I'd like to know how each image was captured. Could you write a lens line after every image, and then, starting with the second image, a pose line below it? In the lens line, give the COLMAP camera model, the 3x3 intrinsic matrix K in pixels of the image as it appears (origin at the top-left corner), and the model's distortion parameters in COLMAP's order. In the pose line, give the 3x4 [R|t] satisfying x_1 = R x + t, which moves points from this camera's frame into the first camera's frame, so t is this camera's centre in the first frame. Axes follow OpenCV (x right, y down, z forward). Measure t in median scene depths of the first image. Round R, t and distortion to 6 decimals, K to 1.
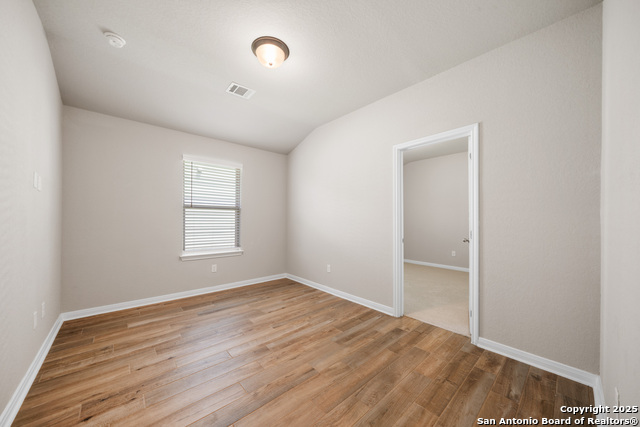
lens RADIAL K [[233.7, 0, 316.8], [0, 233.7, 216.2], [0, 0, 1]] dist [-0.005524, 0.000263]
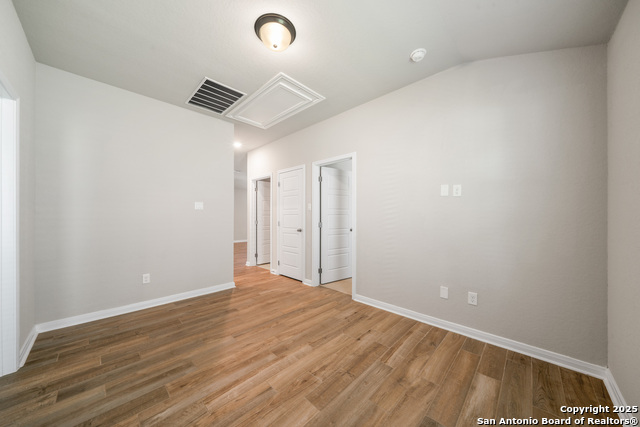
lens RADIAL K [[219.1, 0, 320.8], [0, 219.1, 216.0], [0, 0, 1]] dist [-0.005735, 0.000311]
pose [[-0.995860, -0.010784, -0.090255, -0.313845], [-0.009315, 0.999817, -0.016682, 0.018494], [0.090418, -0.015772, -0.995779, 1.926233]]
